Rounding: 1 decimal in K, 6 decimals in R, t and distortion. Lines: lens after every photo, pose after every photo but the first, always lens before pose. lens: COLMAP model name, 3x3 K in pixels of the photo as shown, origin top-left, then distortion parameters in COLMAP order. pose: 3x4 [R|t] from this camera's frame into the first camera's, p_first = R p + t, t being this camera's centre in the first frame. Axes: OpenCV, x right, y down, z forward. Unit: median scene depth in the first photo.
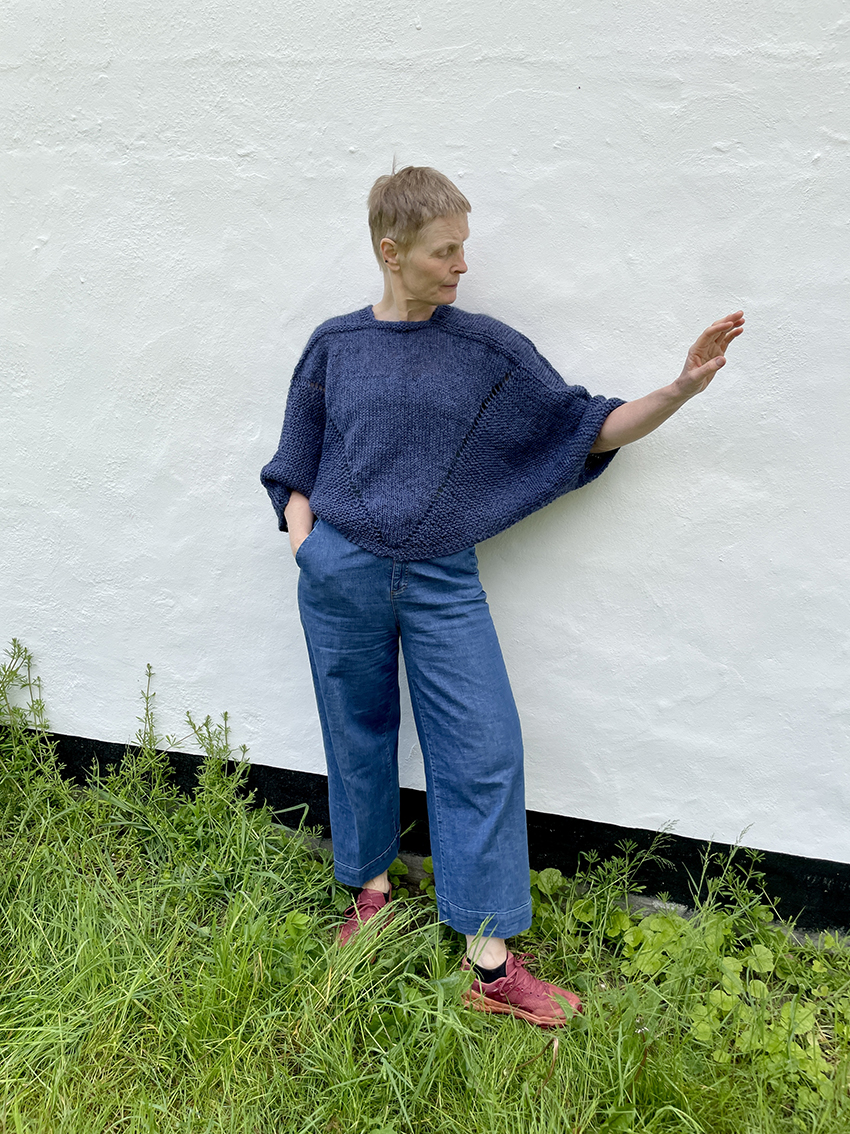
lens RADIAL K [[852.7, 0, 412.0], [0, 852.7, 575.0], [0, 0, 1]] dist [0.078956, -0.115223]
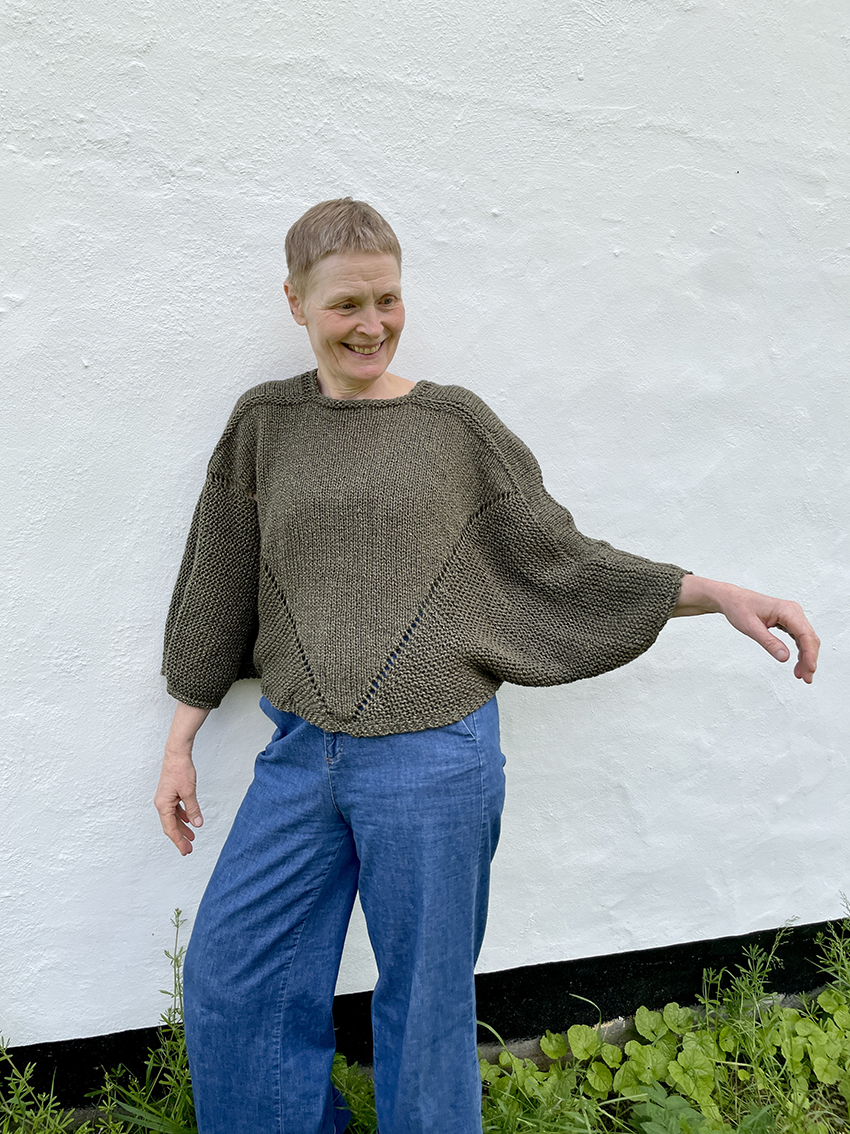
lens RADIAL K [[852.8, 0, 411.8], [0, 852.8, 568.7], [0, 0, 1]] dist [0.079000, -0.113487]
pose [[0.869872, -0.107286, 0.481469, -0.507721], [0.127433, 0.991804, -0.009228, -0.152539], [-0.476533, 0.069382, 0.876415, 0.327583]]
